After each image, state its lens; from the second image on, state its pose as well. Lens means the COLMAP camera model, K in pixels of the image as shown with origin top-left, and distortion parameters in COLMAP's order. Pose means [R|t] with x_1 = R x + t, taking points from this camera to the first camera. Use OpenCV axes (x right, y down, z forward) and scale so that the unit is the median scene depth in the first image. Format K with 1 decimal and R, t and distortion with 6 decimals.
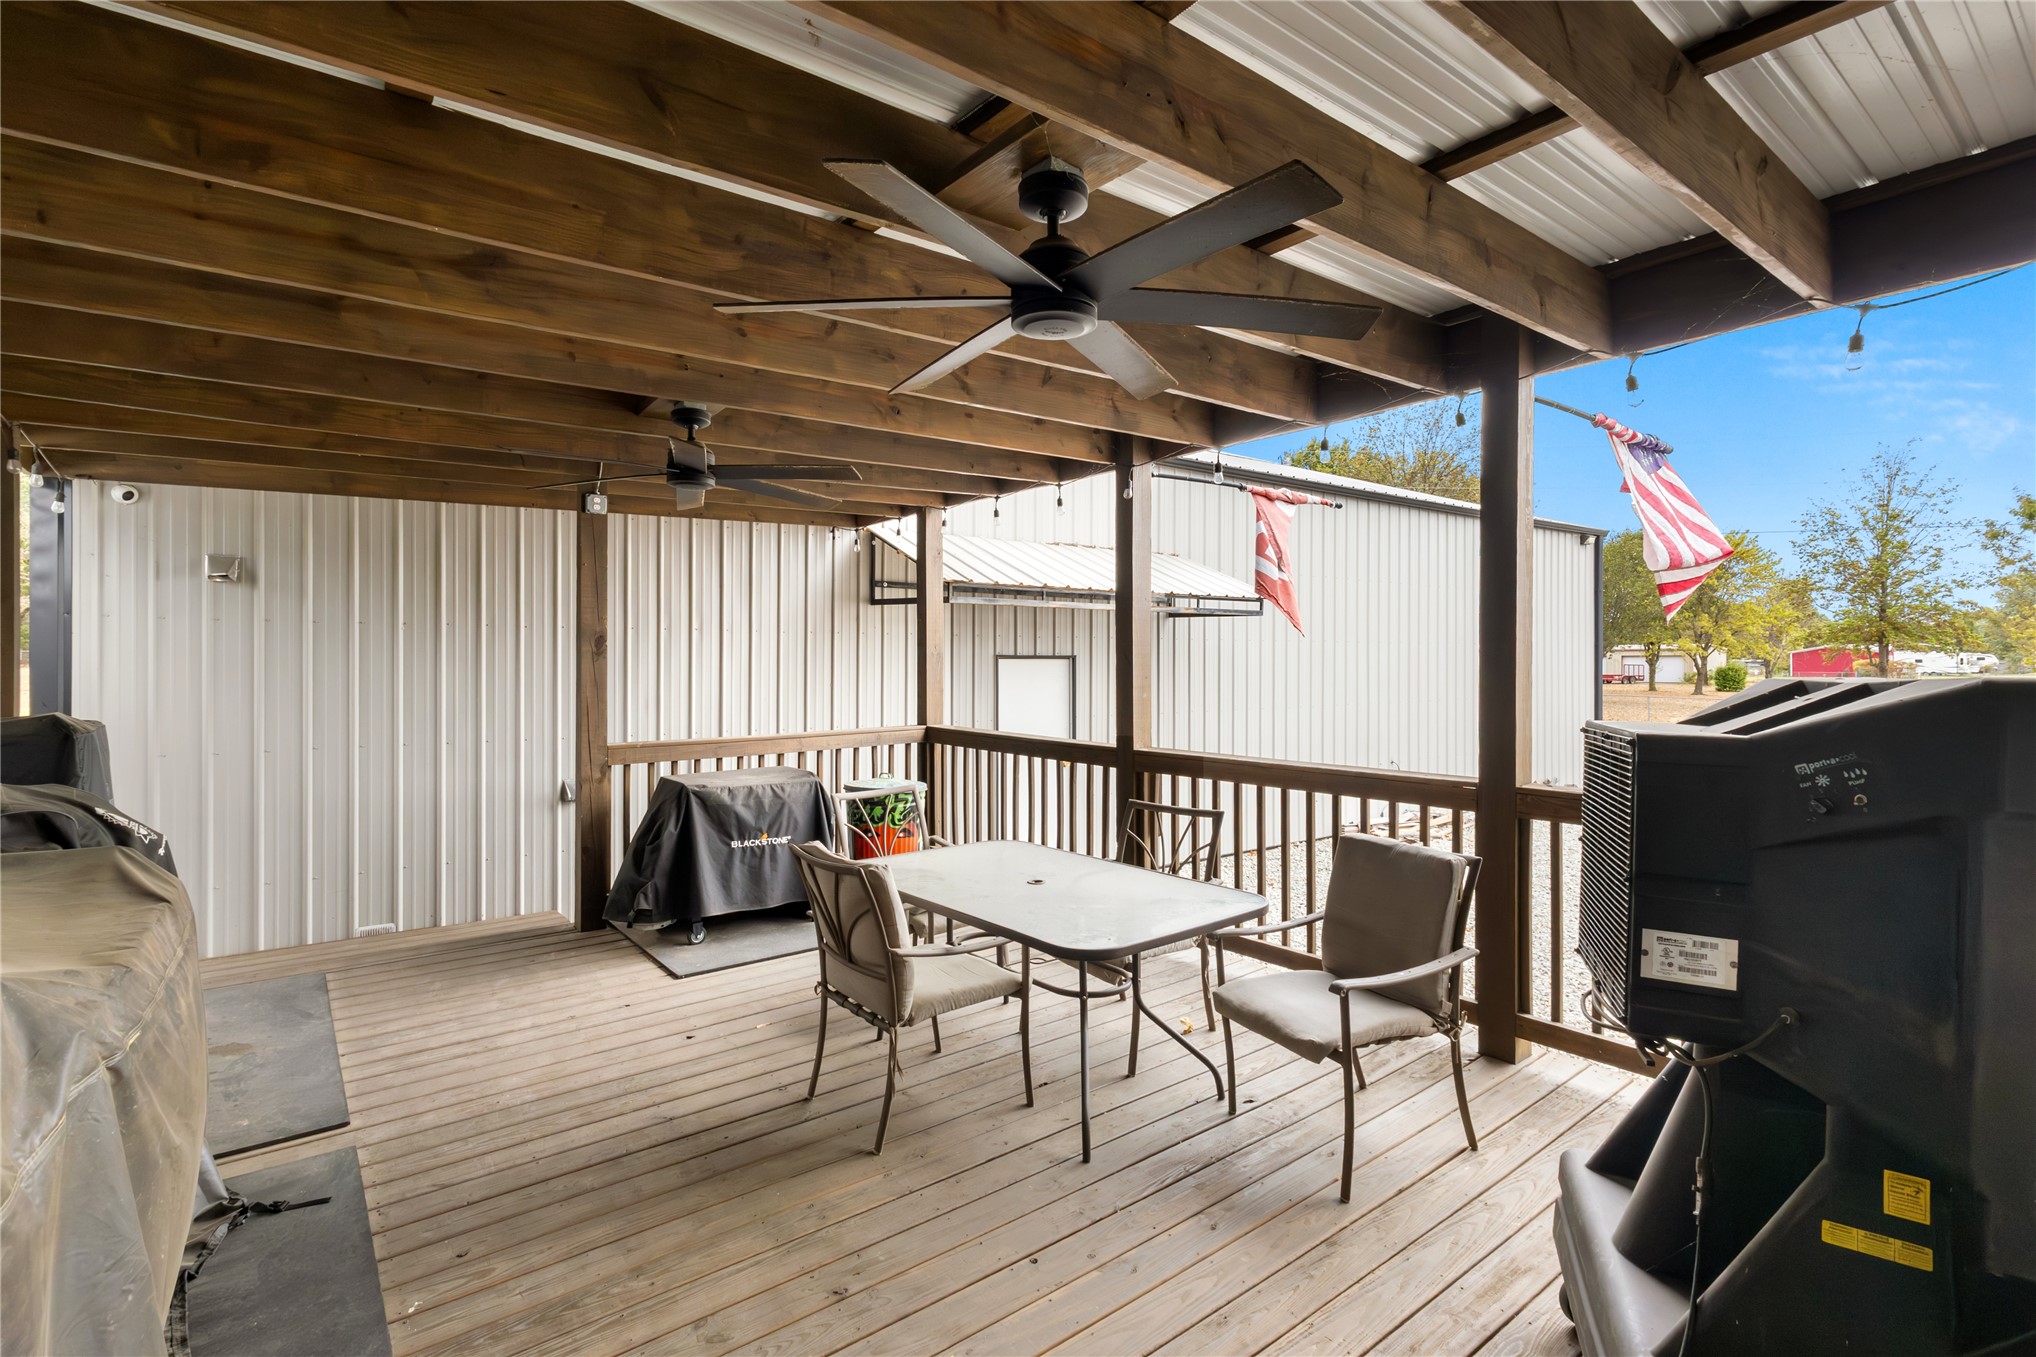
lens RADIAL K [[1031.8, 0, 1008.0], [0, 1031.8, 712.6], [0, 0, 1]] dist [0.000576, 0.000168]
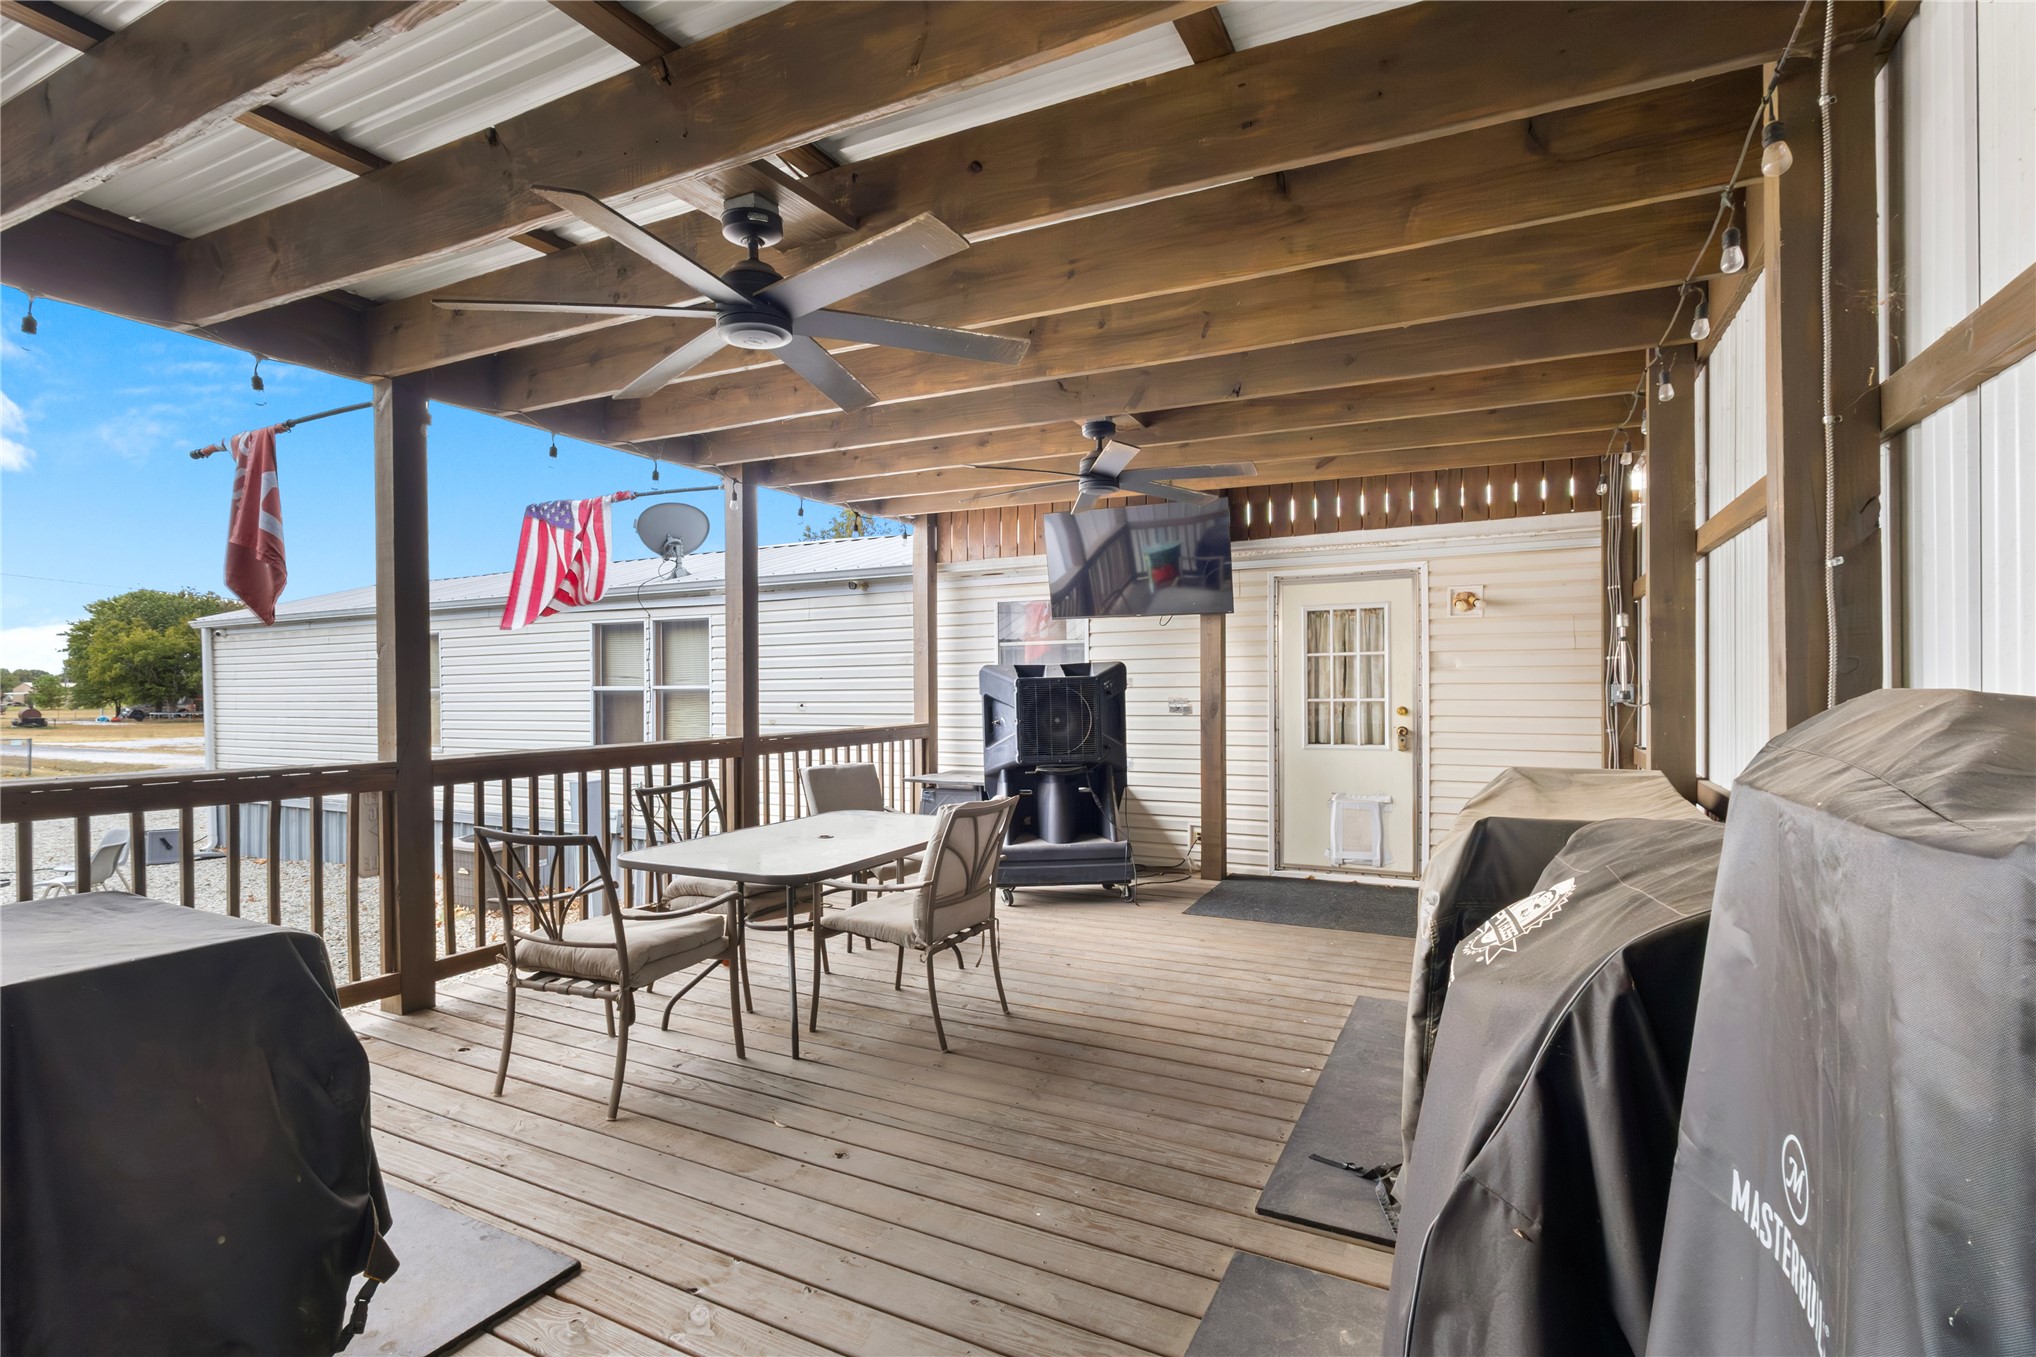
lens RADIAL K [[936.1, 0, 1018.0], [0, 936.1, 678.5], [0, 0, 1]] dist [0.001194, 0.000127]
pose [[-0.474718, 0.001850, 0.880136, -1.043209], [0.006007, 0.999981, 0.001138, -0.028698], [-0.880118, 0.005827, -0.474720, 1.306900]]
